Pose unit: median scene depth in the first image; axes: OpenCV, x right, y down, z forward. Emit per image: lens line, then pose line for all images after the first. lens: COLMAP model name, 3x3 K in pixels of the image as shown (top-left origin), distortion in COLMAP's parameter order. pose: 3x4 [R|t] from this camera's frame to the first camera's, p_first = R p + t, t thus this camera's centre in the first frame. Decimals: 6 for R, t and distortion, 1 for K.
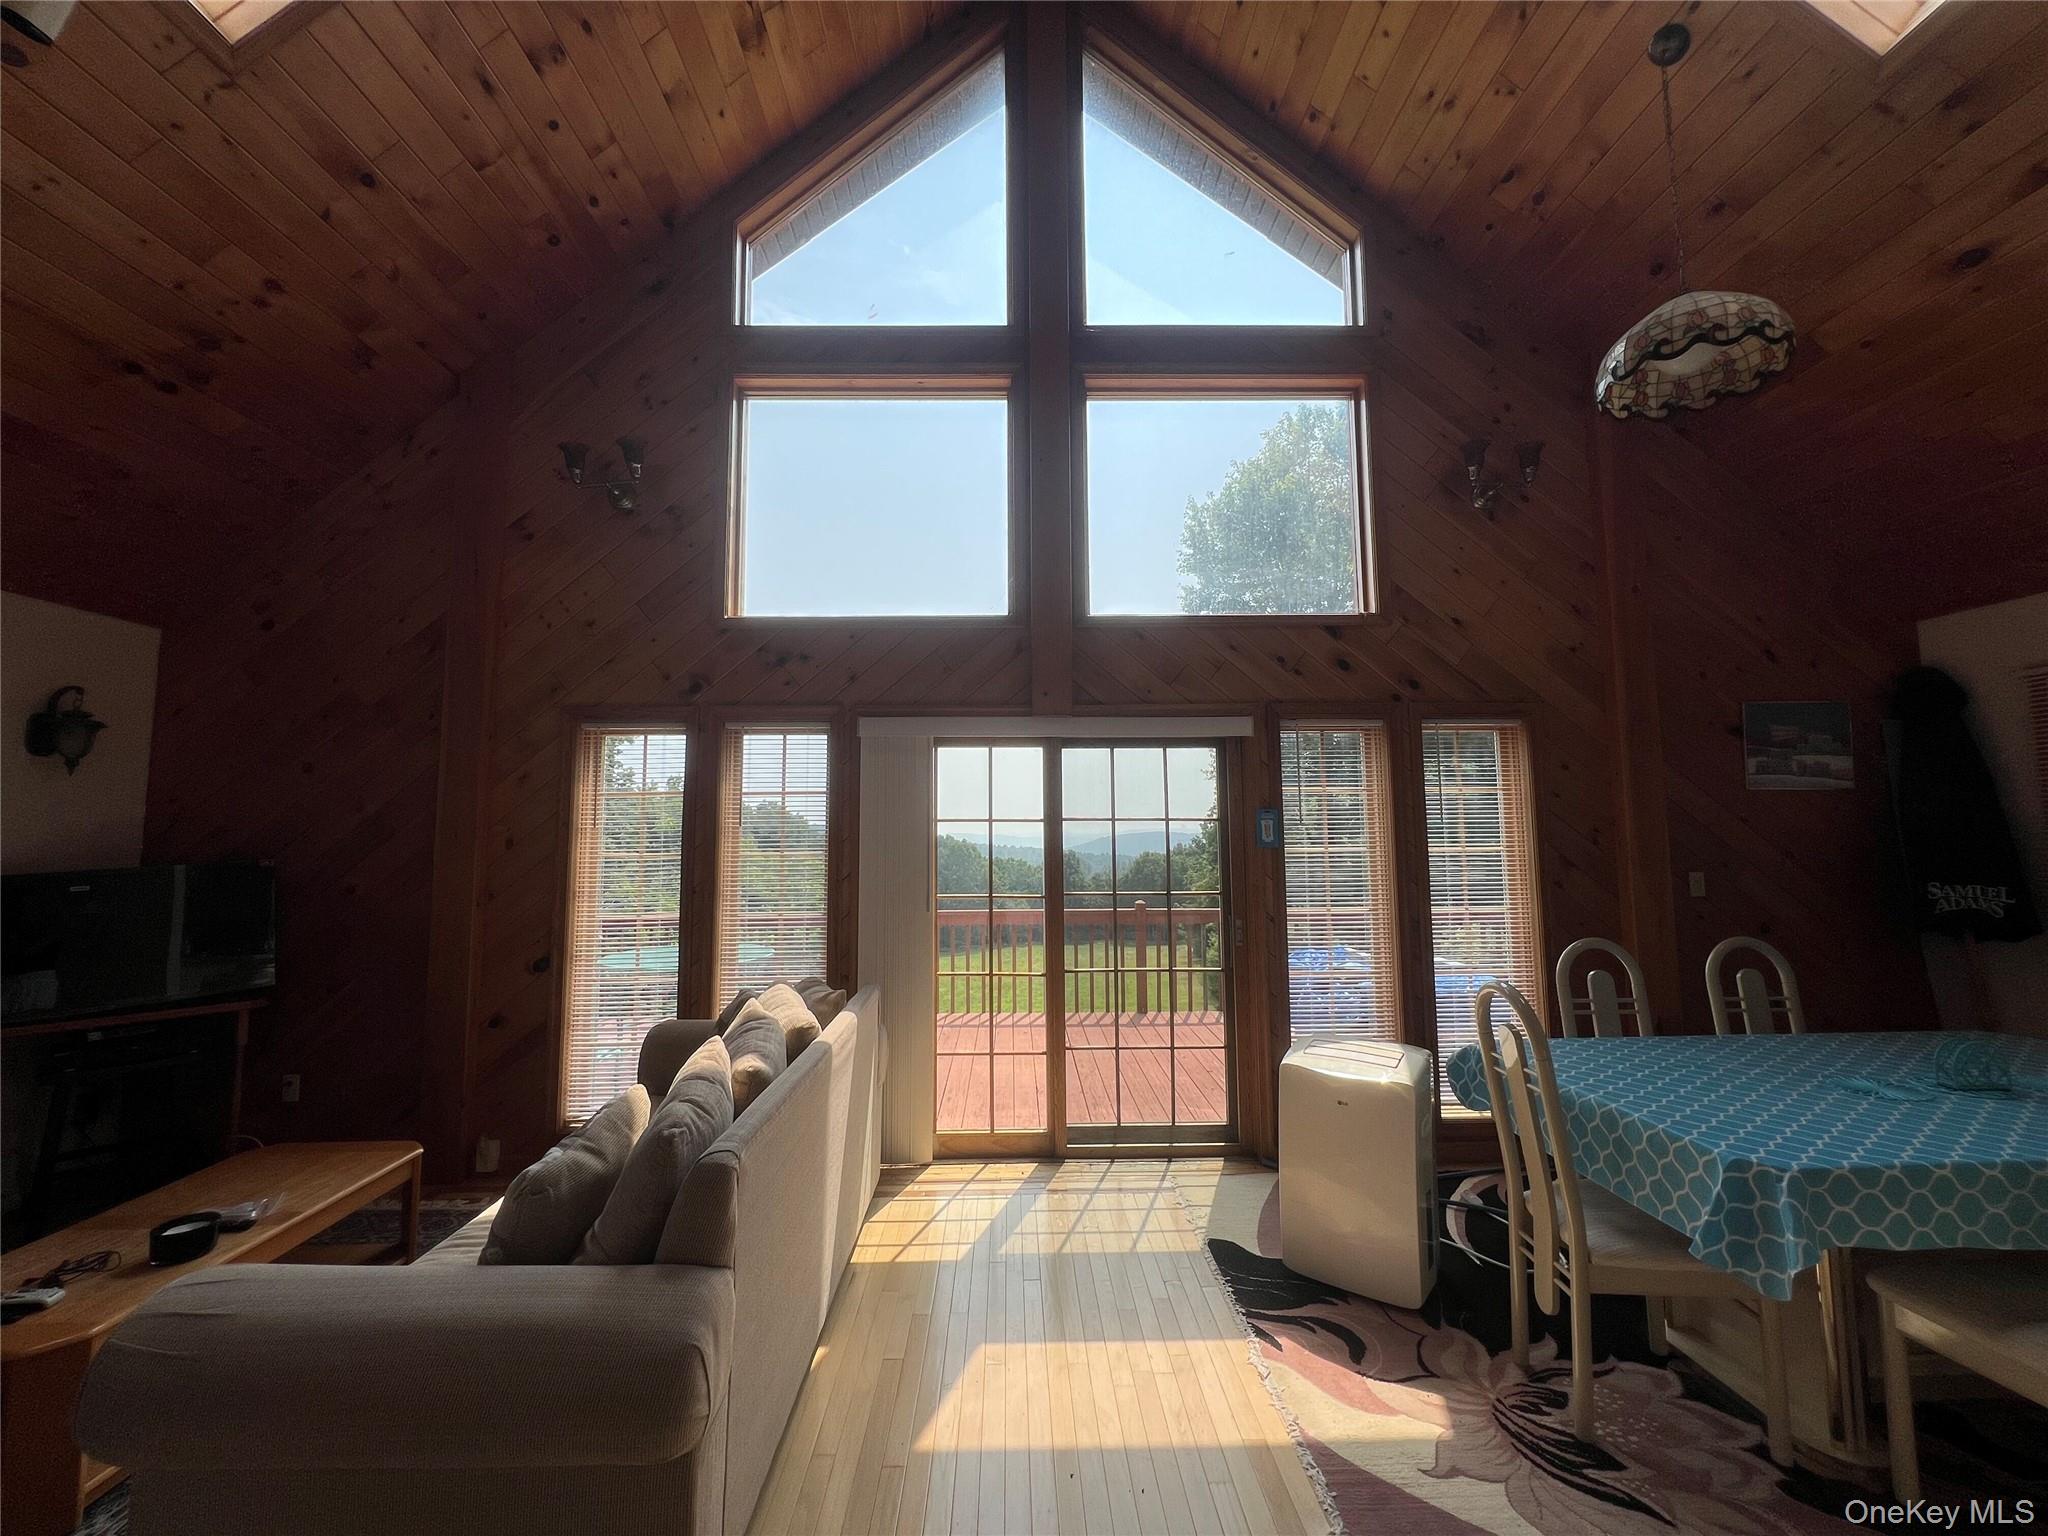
lens RADIAL K [[821.2, 0, 1020.3], [0, 821.2, 760.0], [0, 0, 1]] dist [-0.003721, 0.000540]
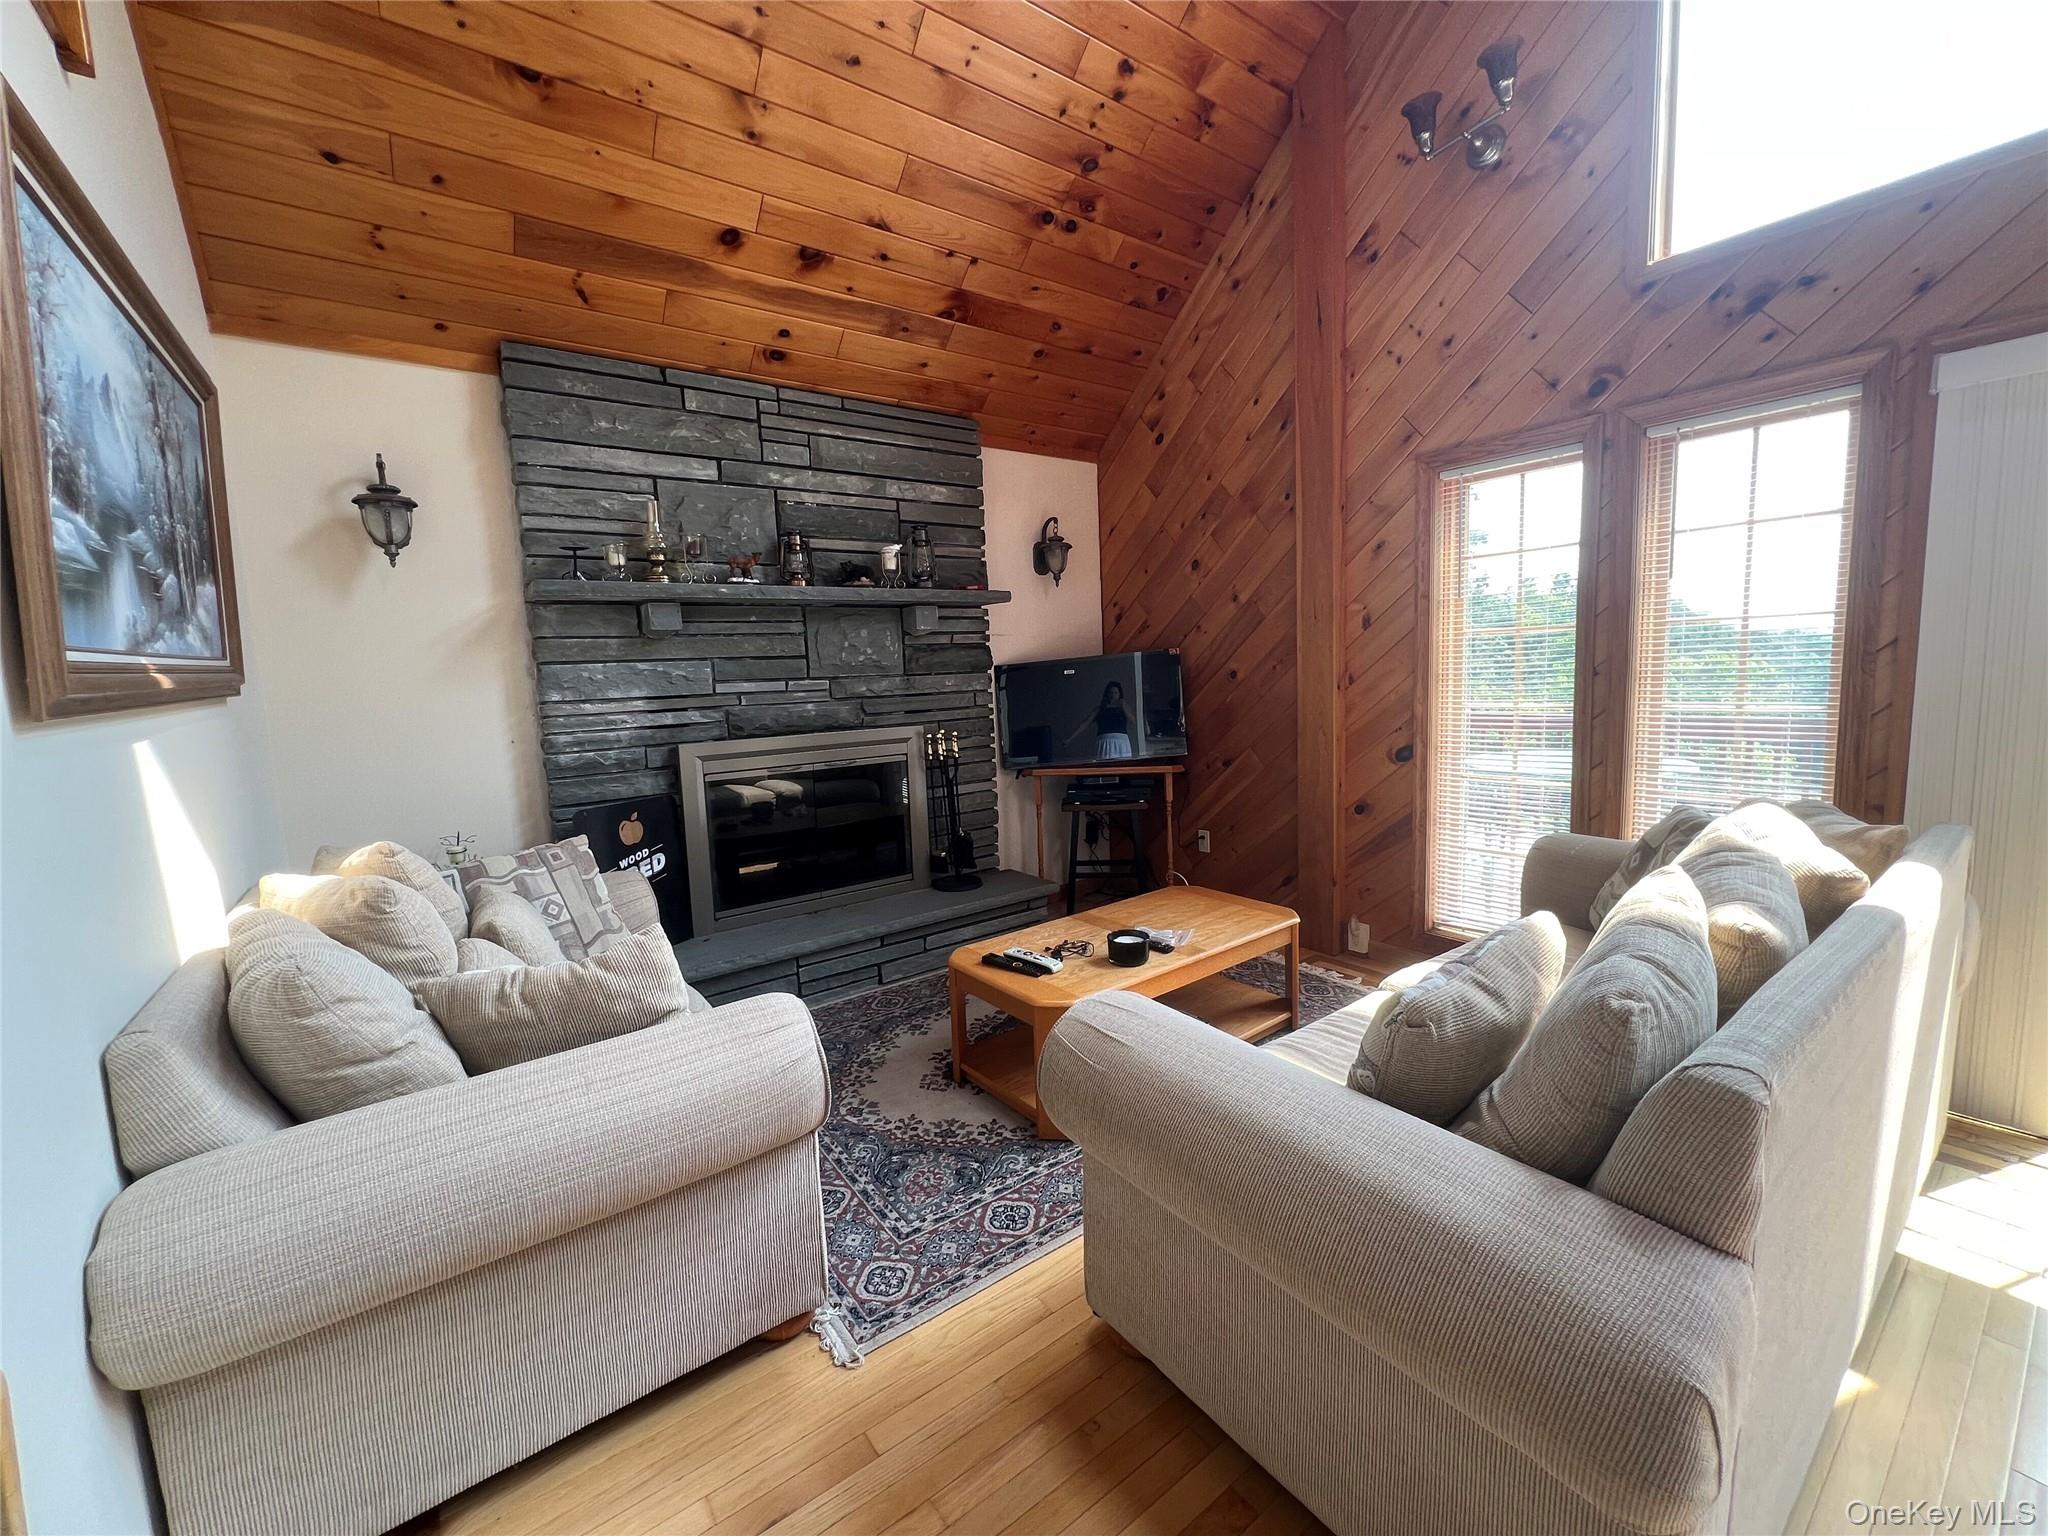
lens RADIAL K [[821.2, 0, 1024.6], [0, 821.2, 754.2], [0, 0, 1]] dist [-0.003721, 0.000540]
pose [[0.582180, 0.071482, -0.809912, -0.107719], [0.109026, 0.980268, 0.164888, 0.063813], [0.805717, -0.184296, 0.562899, 0.174223]]
